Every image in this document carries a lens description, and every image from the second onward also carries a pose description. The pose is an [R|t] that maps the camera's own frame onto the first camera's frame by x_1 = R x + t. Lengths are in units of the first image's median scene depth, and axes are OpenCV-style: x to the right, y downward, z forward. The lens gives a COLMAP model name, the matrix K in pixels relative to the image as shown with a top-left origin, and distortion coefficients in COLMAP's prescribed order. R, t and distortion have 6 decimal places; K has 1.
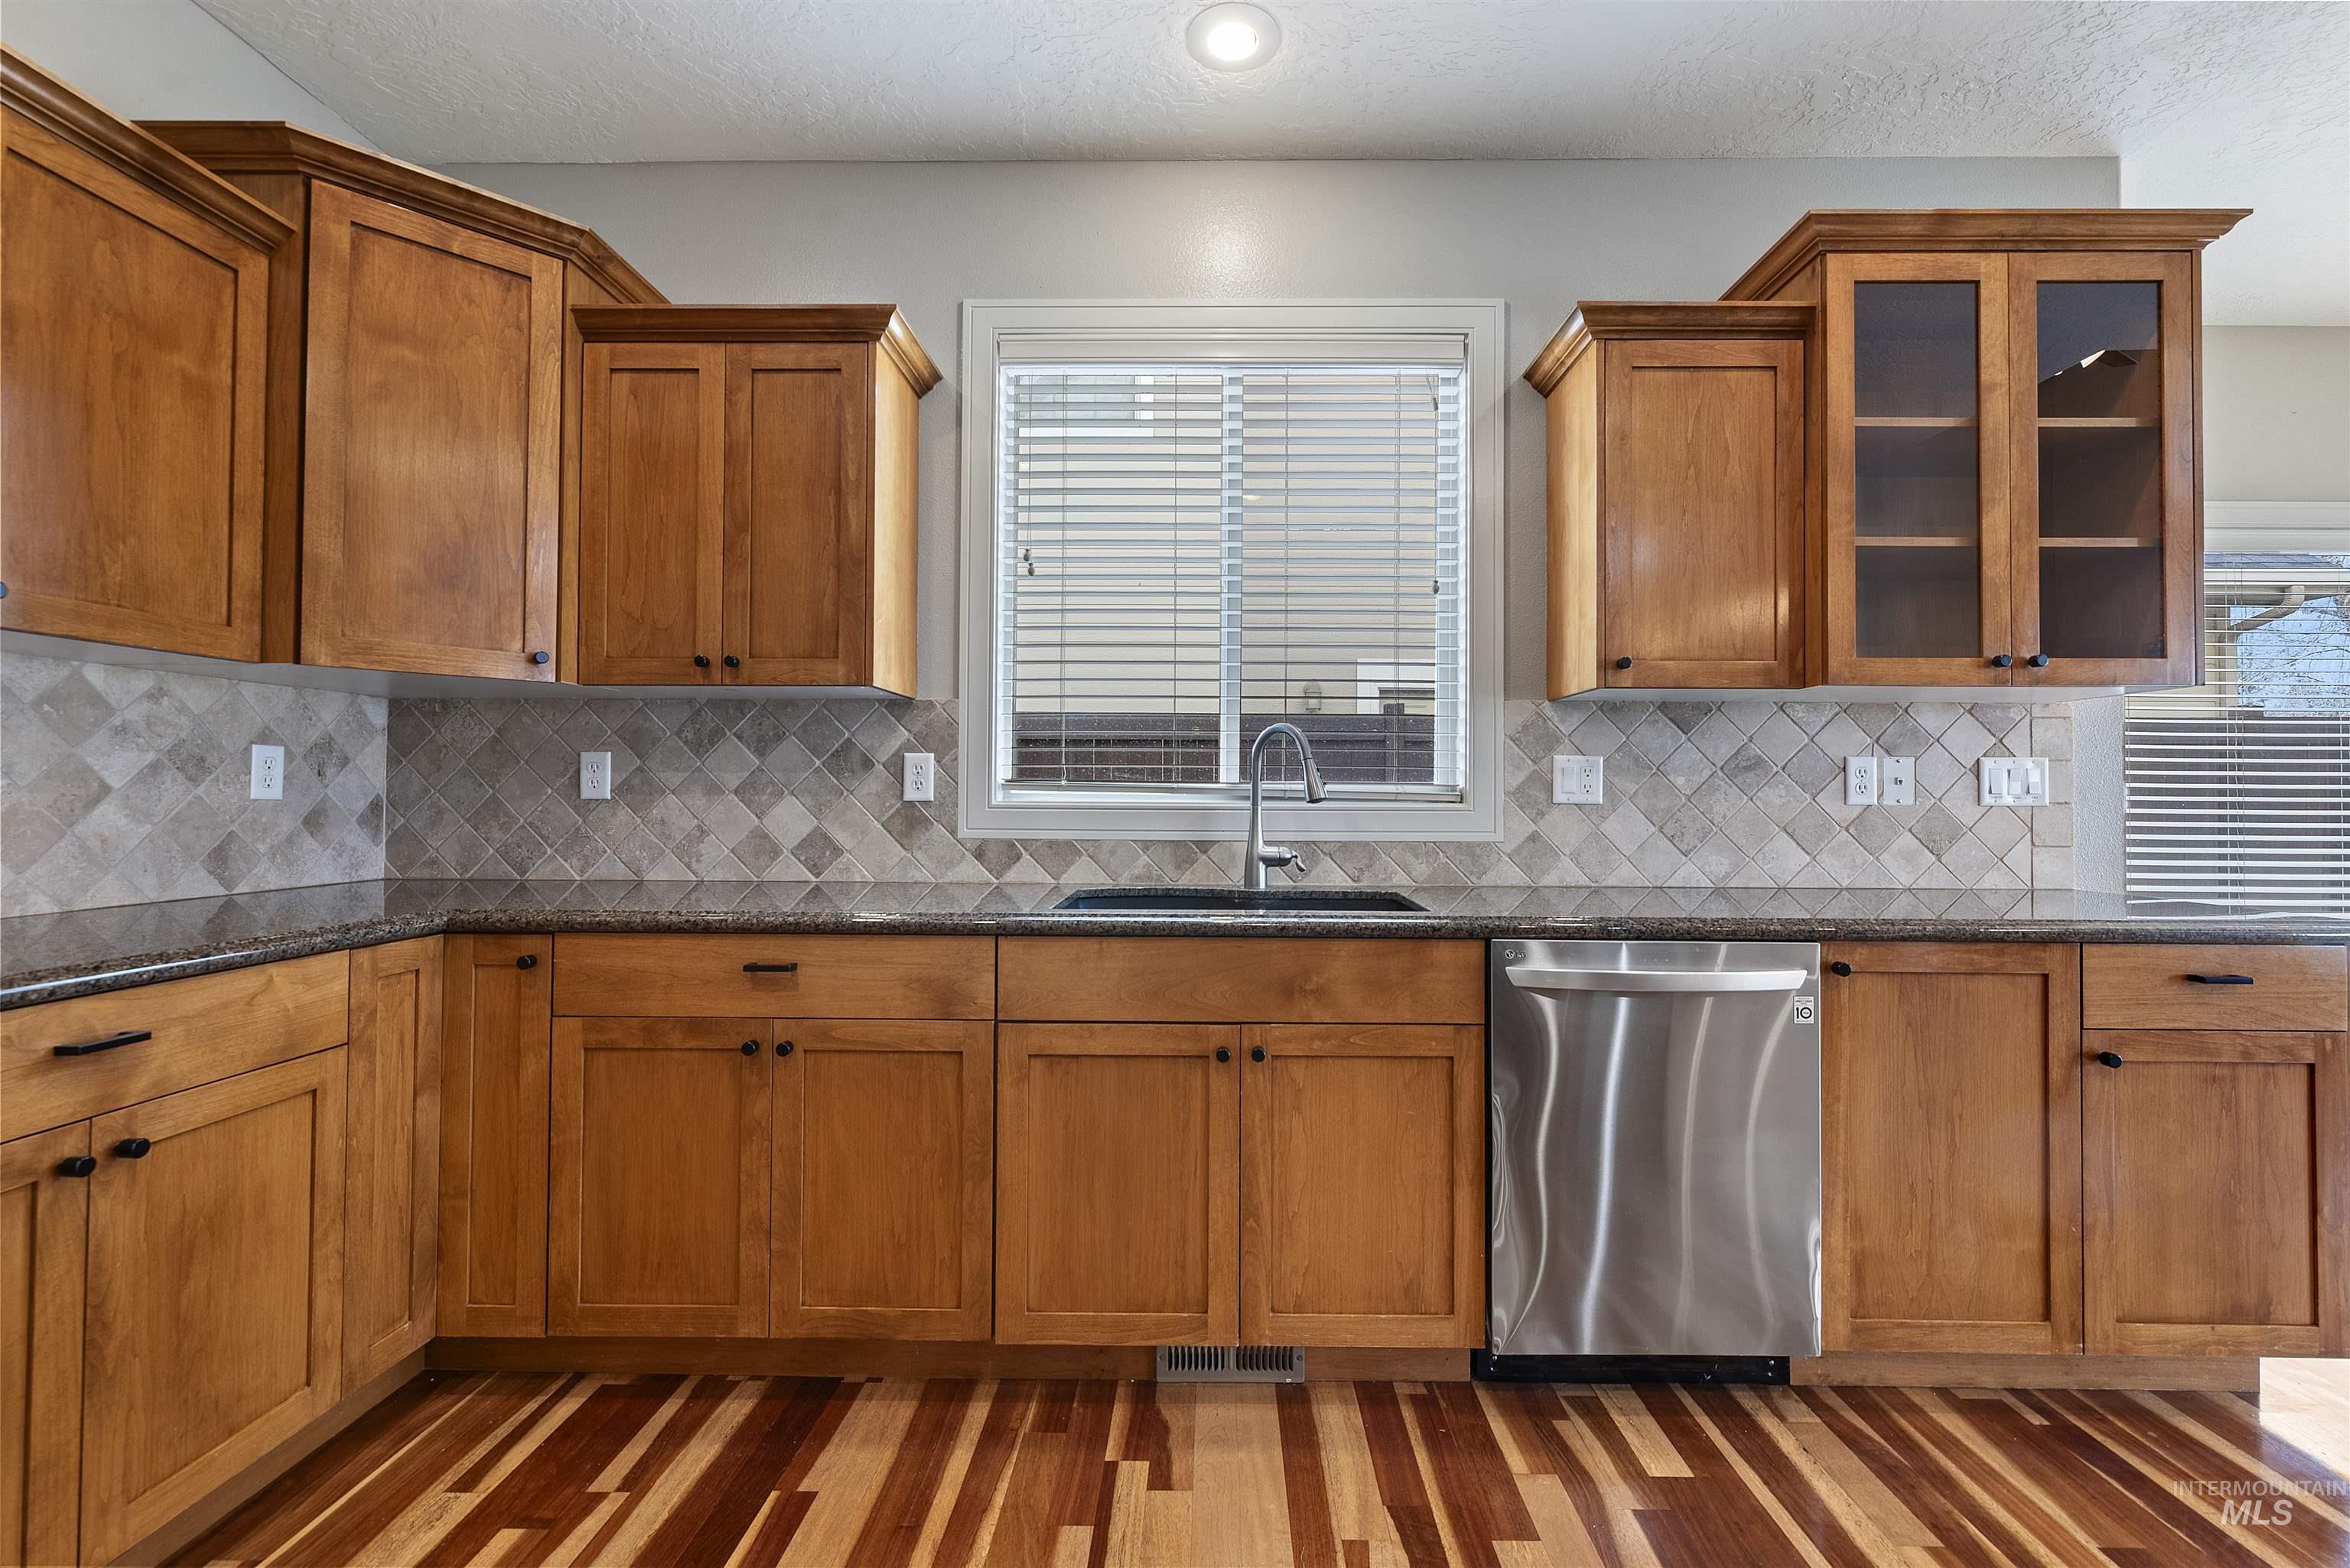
lens RADIAL K [[1040.3, 0, 1169.0], [0, 1040.3, 773.4], [0, 0, 1]] dist [0.004243, -0.000147]
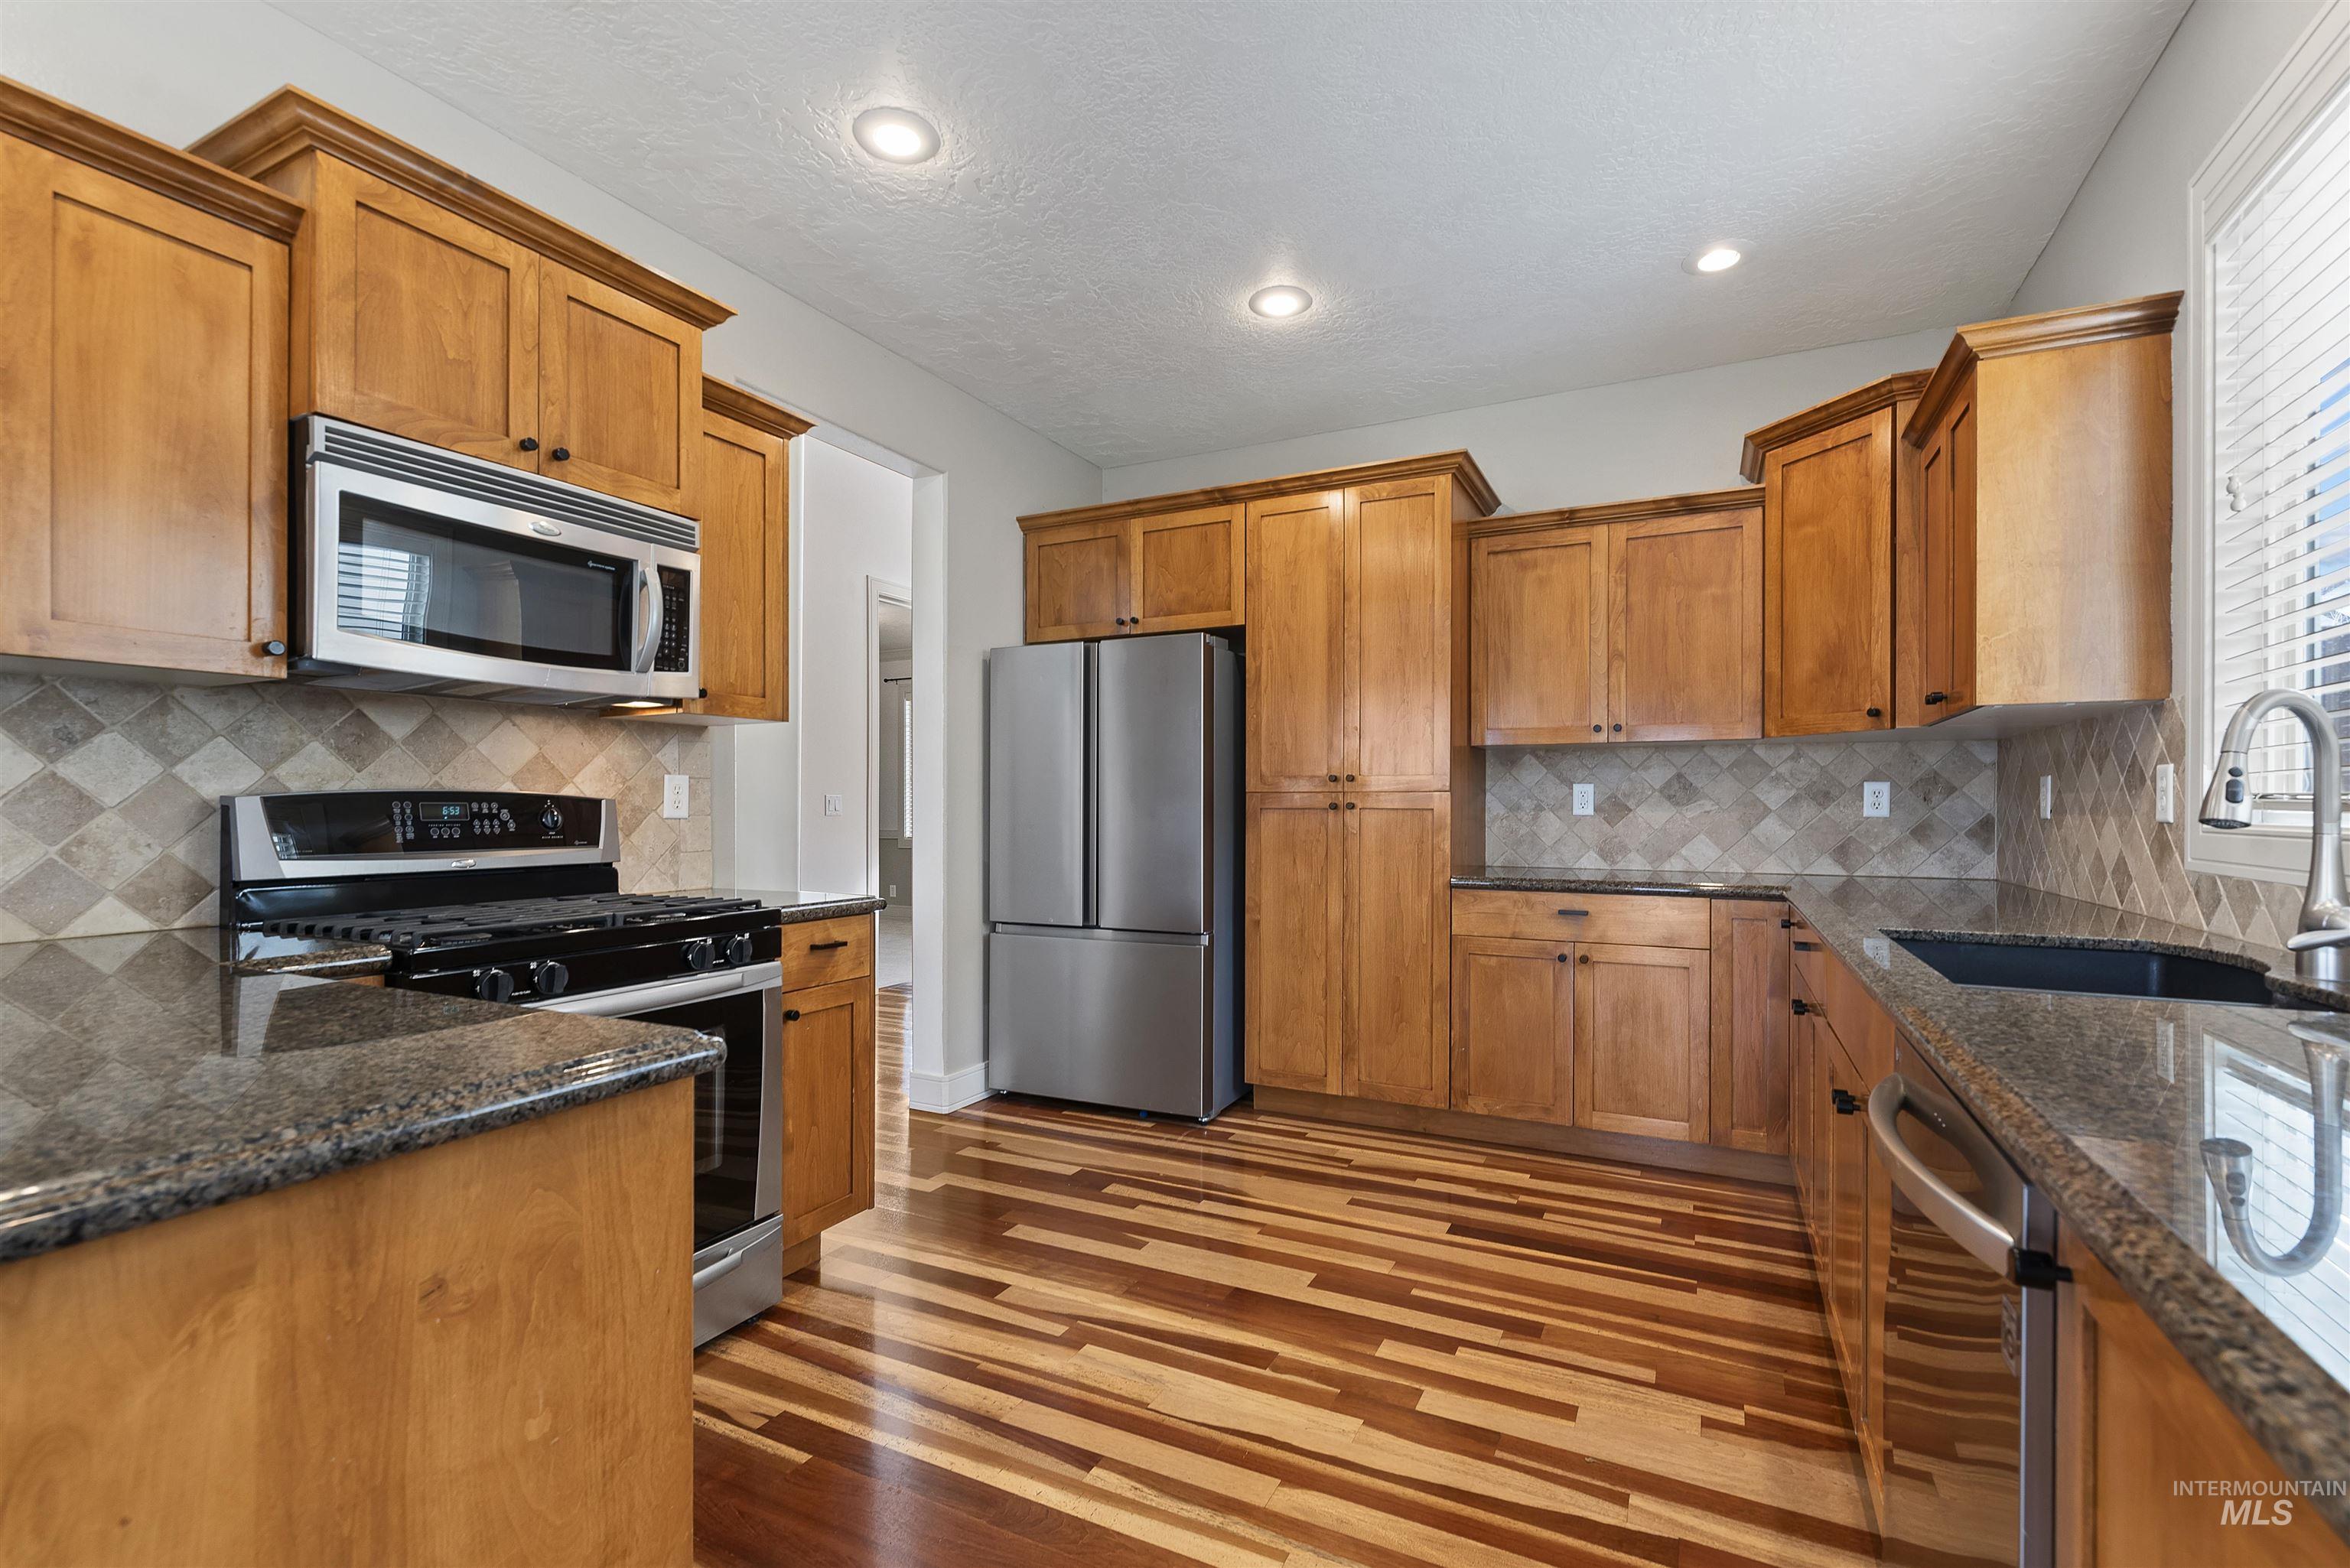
lens RADIAL K [[1040.3, 0, 1182.5], [0, 1040.3, 798.7], [0, 0, 1]] dist [0.004243, -0.000147]
pose [[-0.446390, -0.012734, -0.894748, 1.039067], [0.012695, 0.999708, -0.020562, 0.017583], [0.894748, -0.020538, -0.446098, 0.824725]]
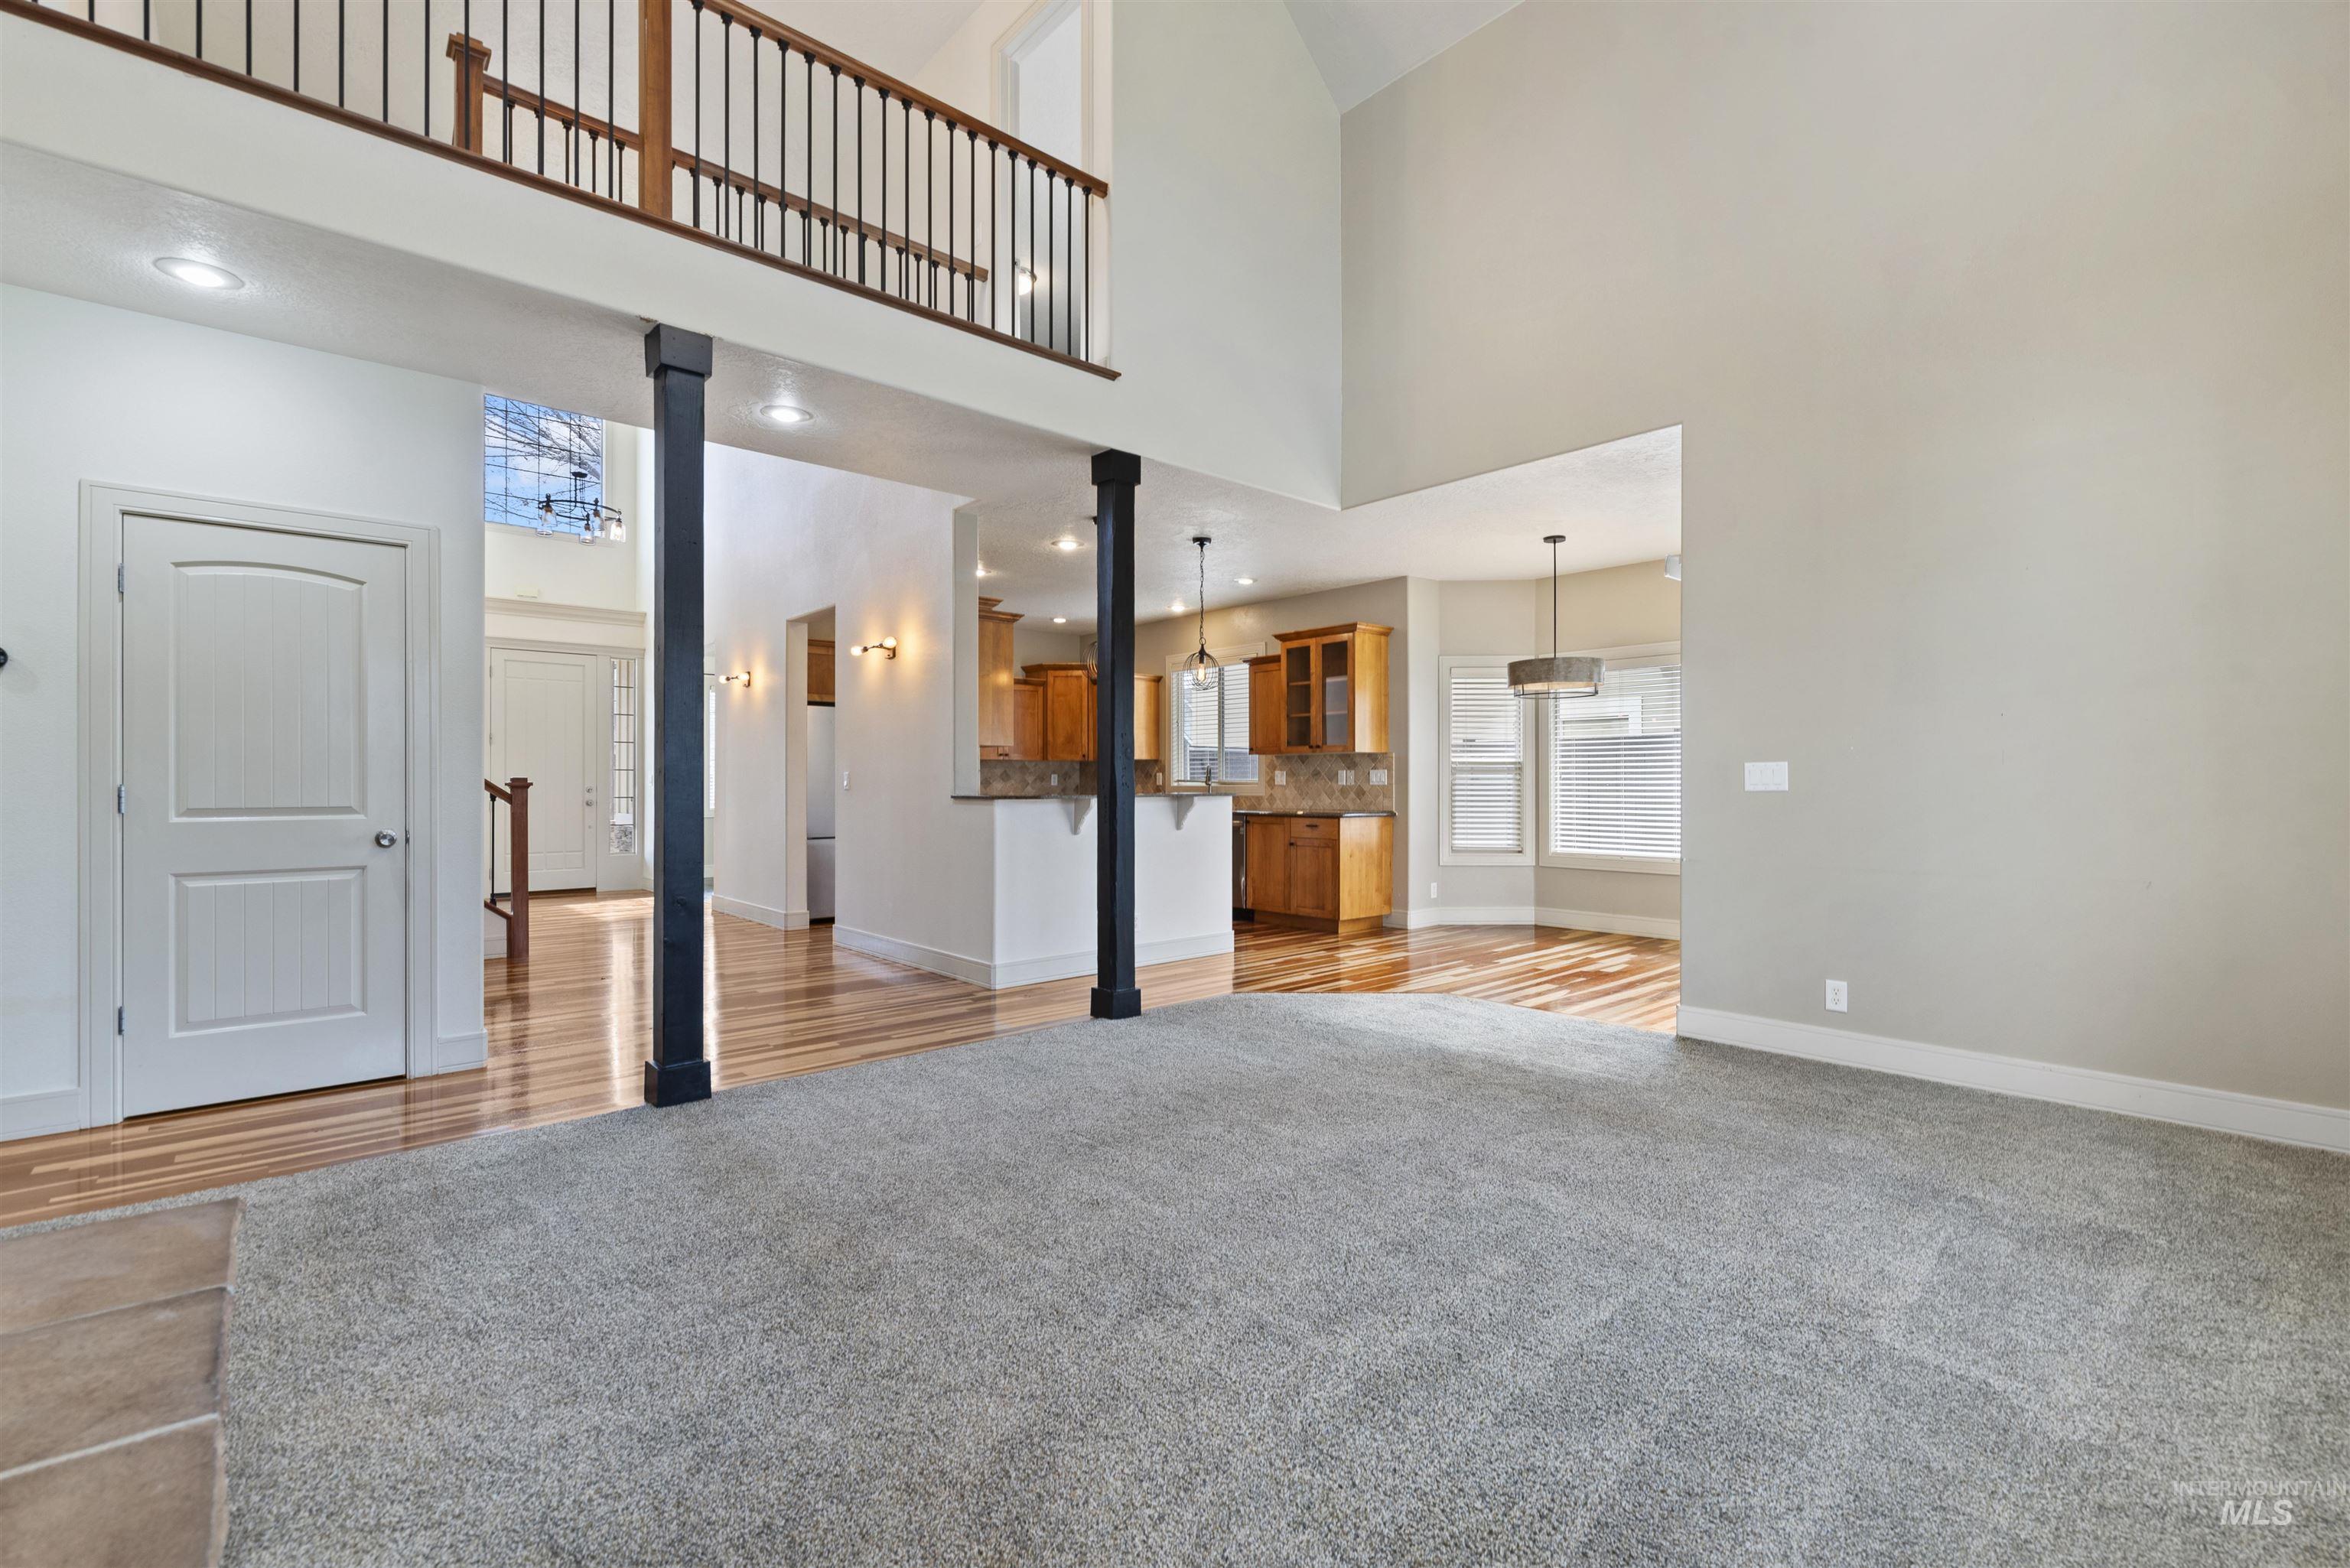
lens RADIAL K [[1040.3, 0, 1195.0], [0, 1040.3, 780.5], [0, 0, 1]] dist [0.004243, -0.000147]
pose [[0.668360, -0.001965, -0.743835, 3.482556], [0.013418, 0.999866, 0.009414, -0.029568], [0.743717, -0.016273, 0.668297, -1.931878]]
